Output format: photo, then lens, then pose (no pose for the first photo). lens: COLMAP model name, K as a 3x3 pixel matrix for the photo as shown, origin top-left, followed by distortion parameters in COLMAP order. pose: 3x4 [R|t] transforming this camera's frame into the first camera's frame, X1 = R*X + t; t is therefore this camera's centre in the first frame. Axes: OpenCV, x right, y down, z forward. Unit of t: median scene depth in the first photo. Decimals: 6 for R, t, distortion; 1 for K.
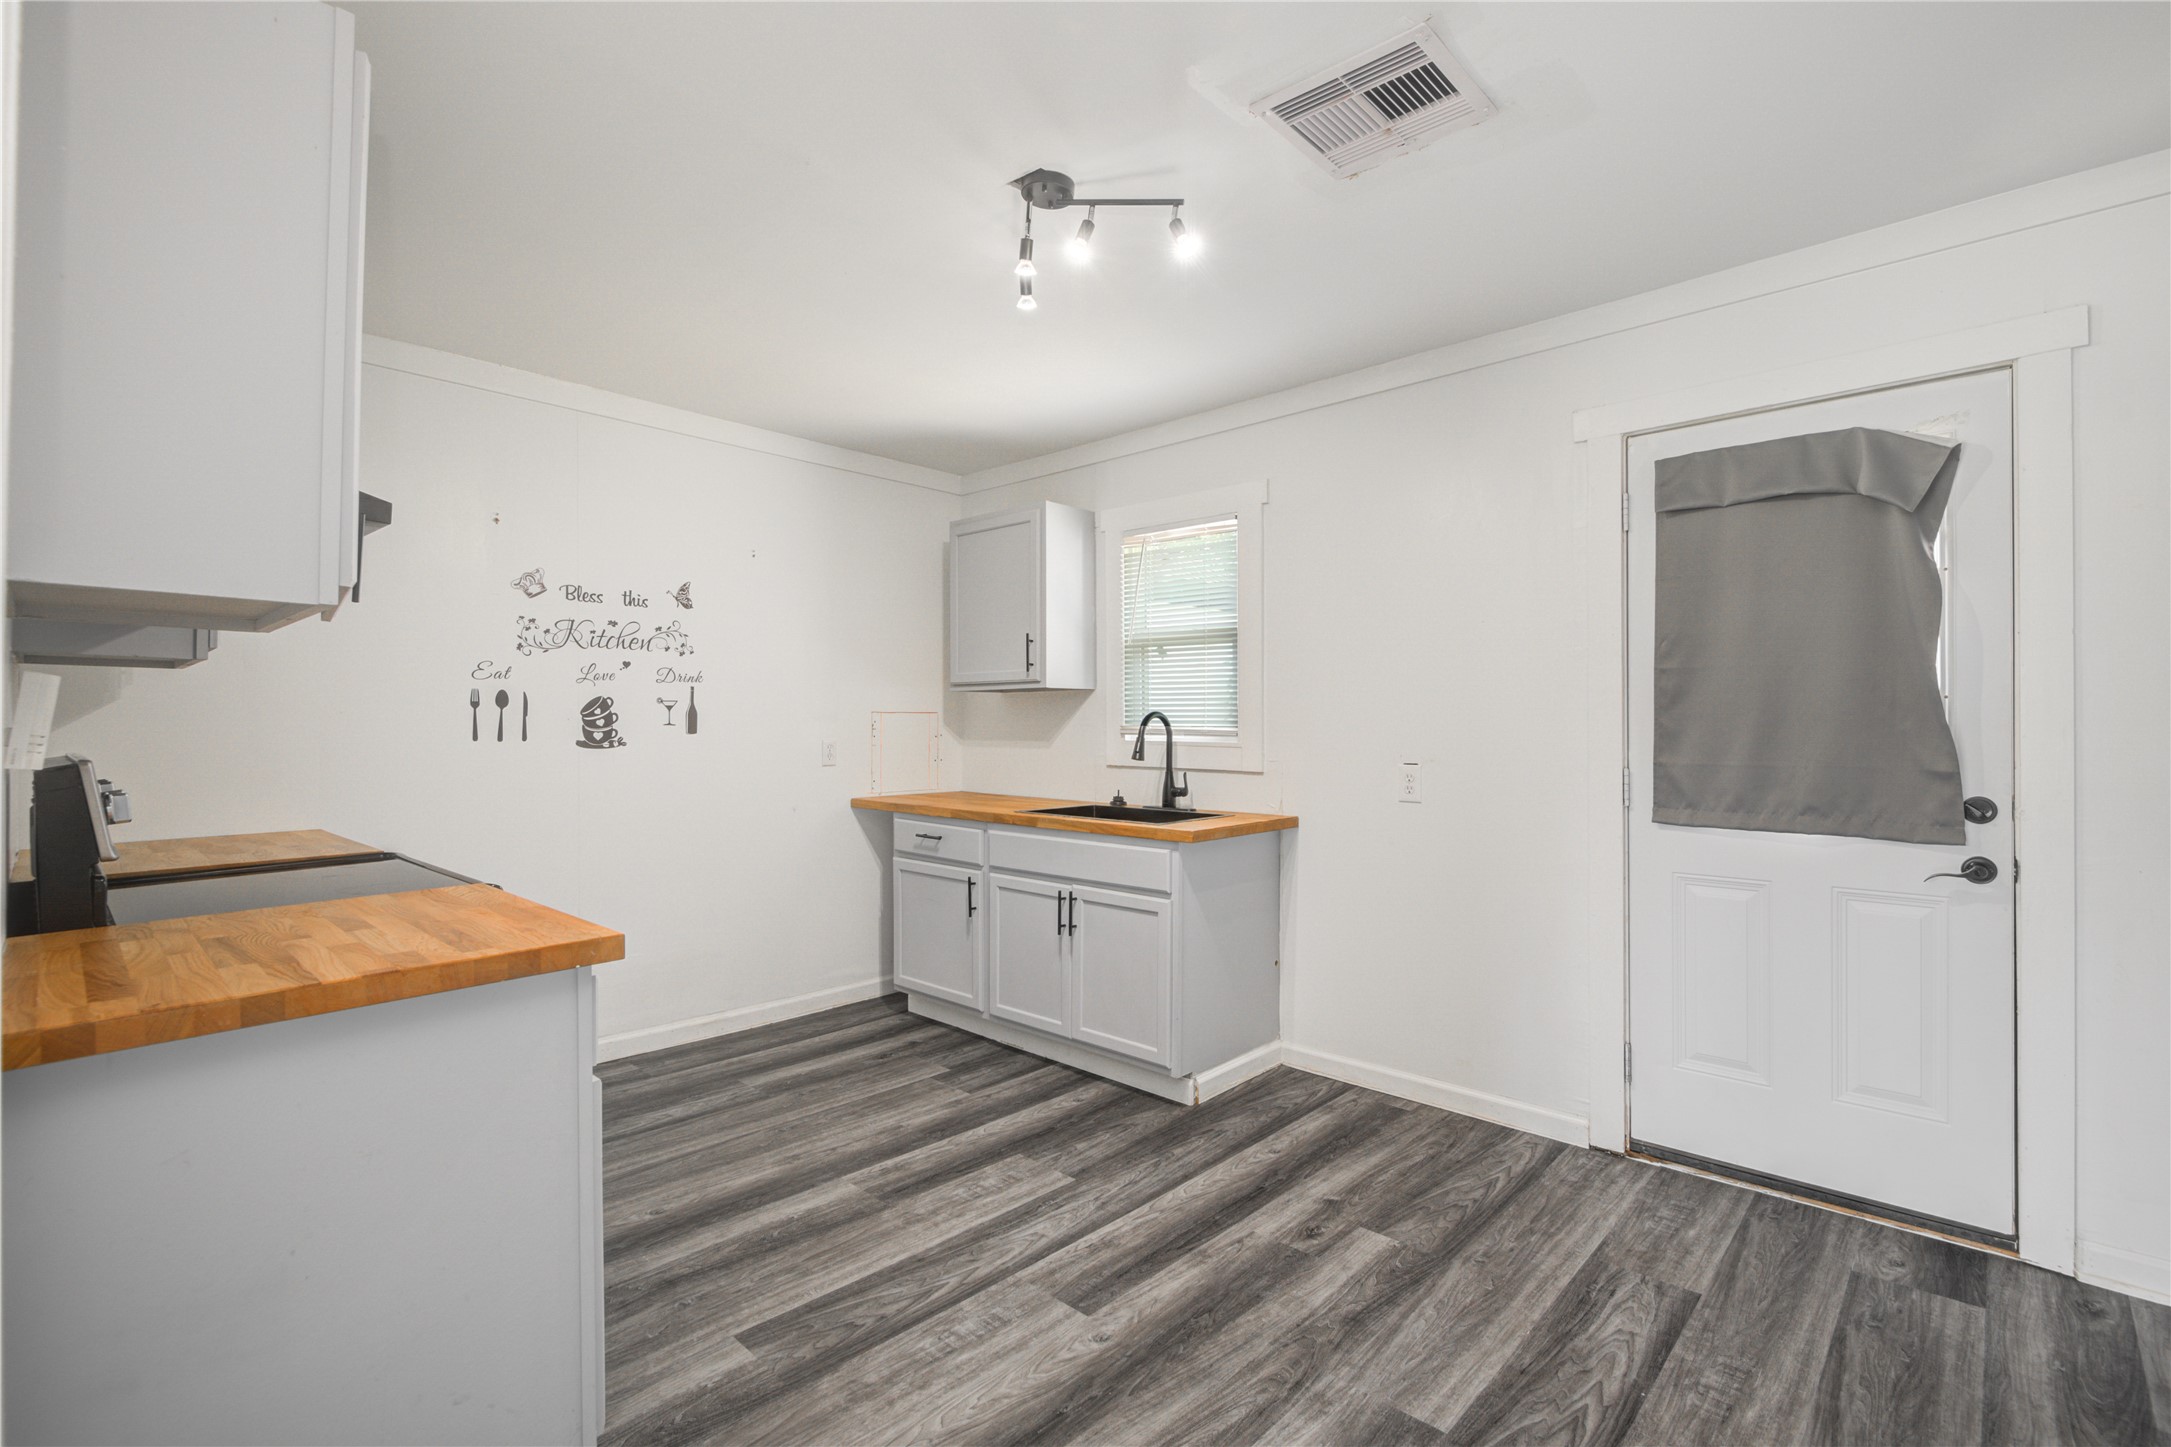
lens RADIAL K [[977.7, 0, 1078.9], [0, 977.7, 723.8], [0, 0, 1]] dist [0.003420, -0.007083]
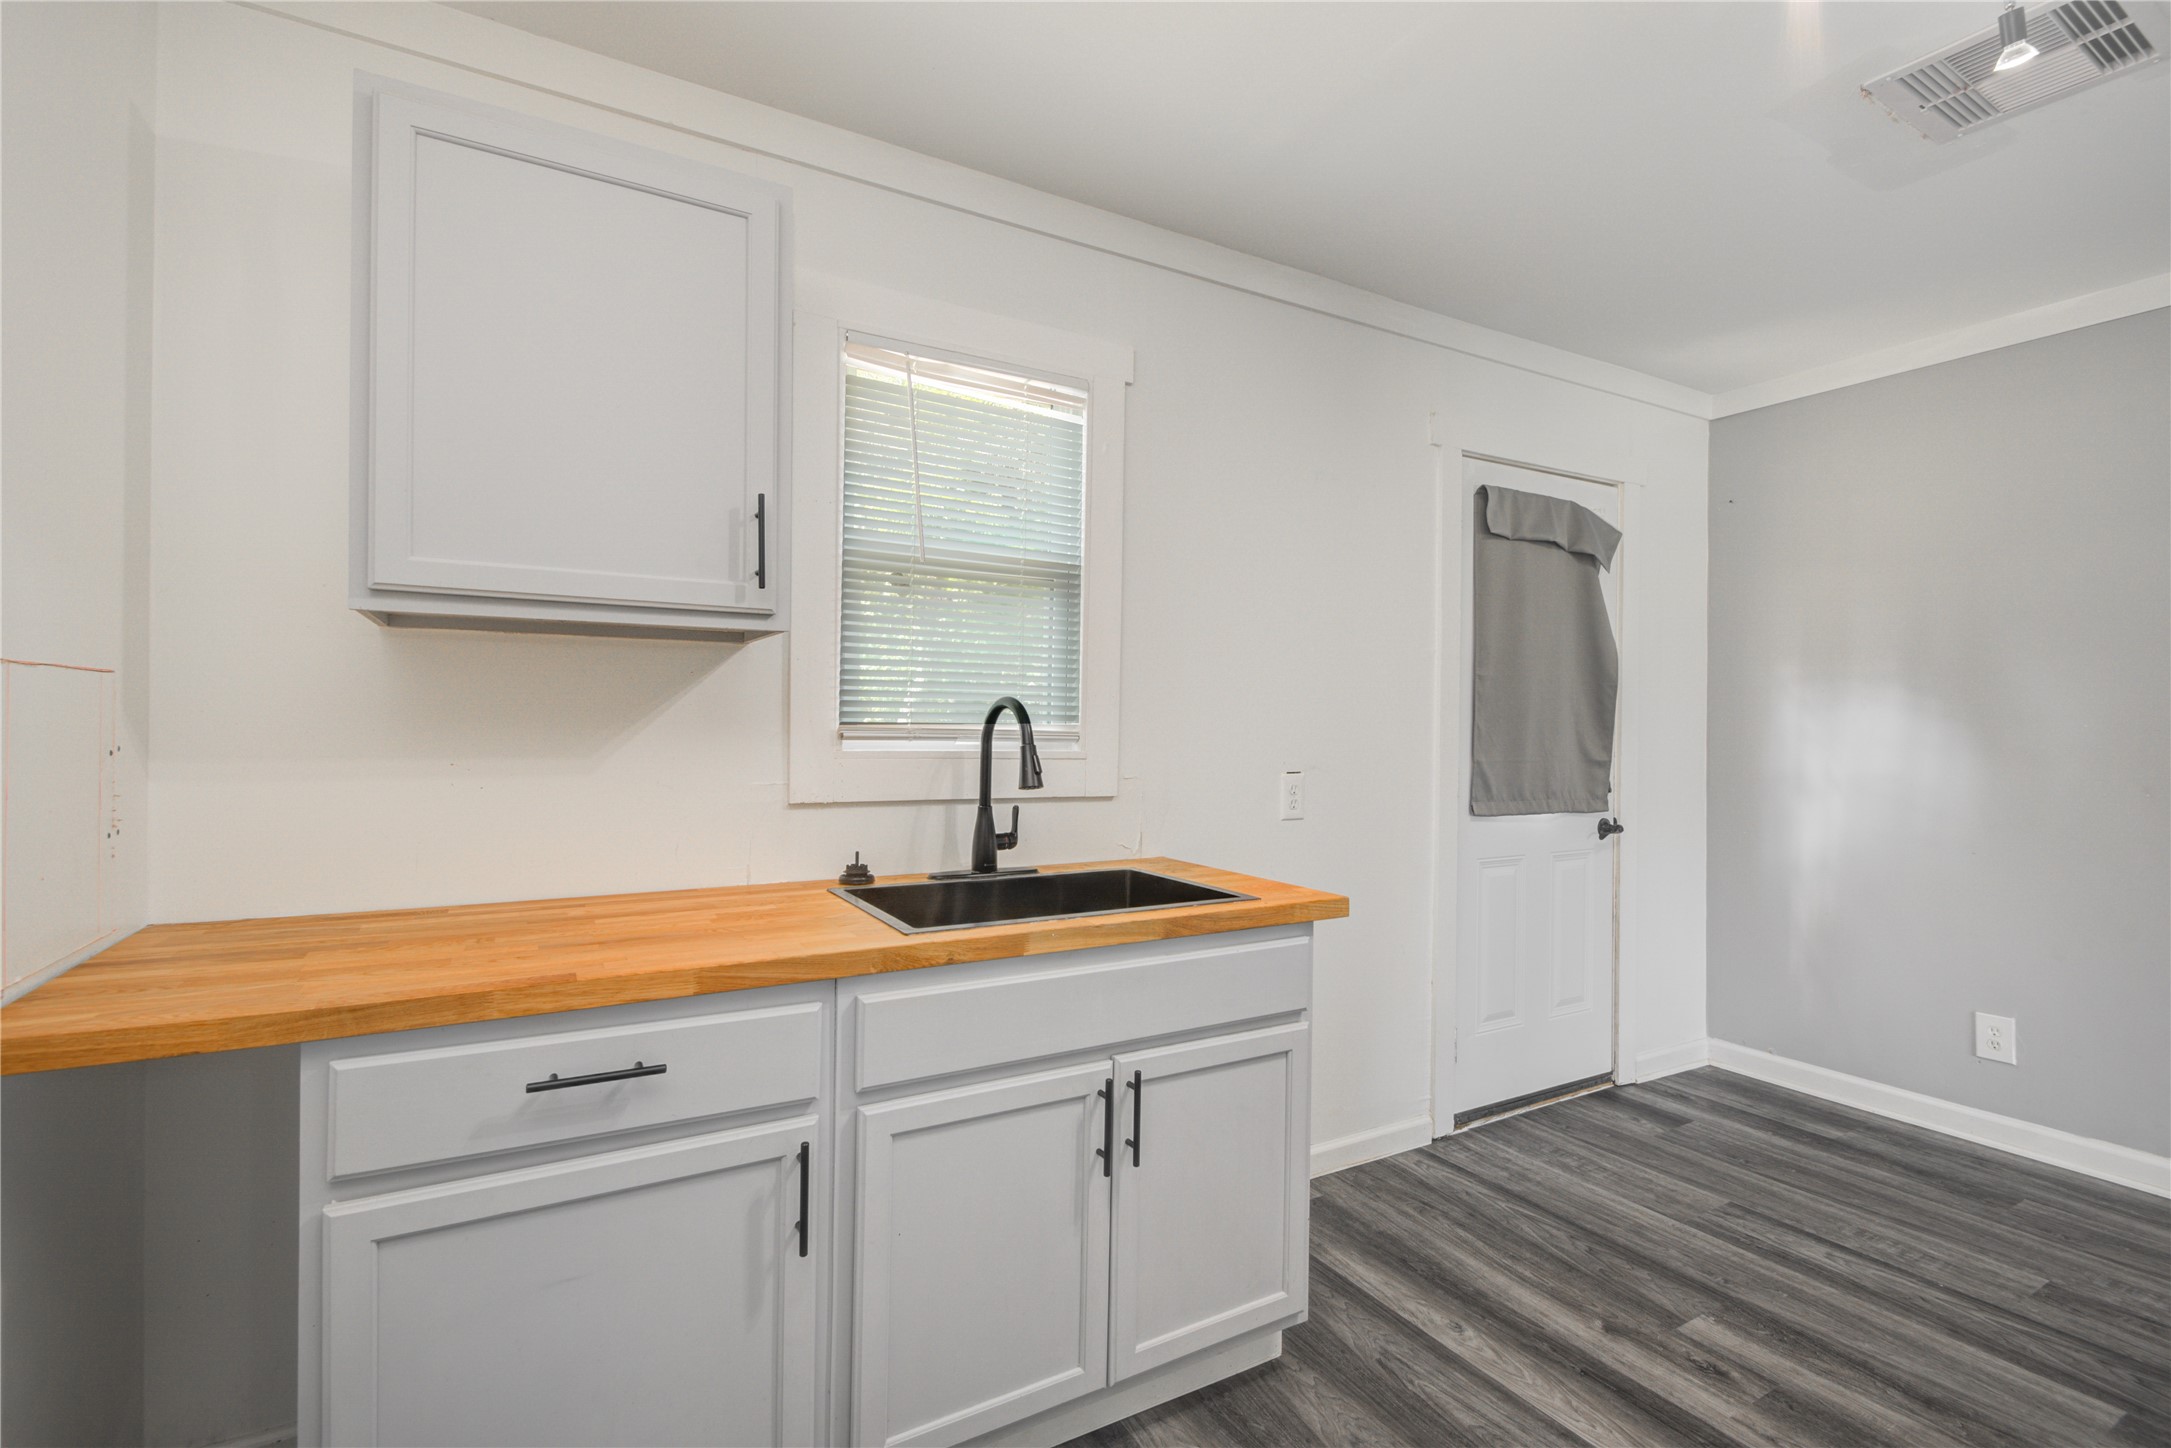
lens RADIAL K [[977.7, 0, 1078.2], [0, 977.7, 726.6], [0, 0, 1]] dist [0.003420, -0.007083]
pose [[0.300727, 0.003914, 0.953702, -0.576922], [-0.004575, 0.999986, -0.002661, 0.007070], [-0.953699, -0.003563, 0.300741, 1.086315]]
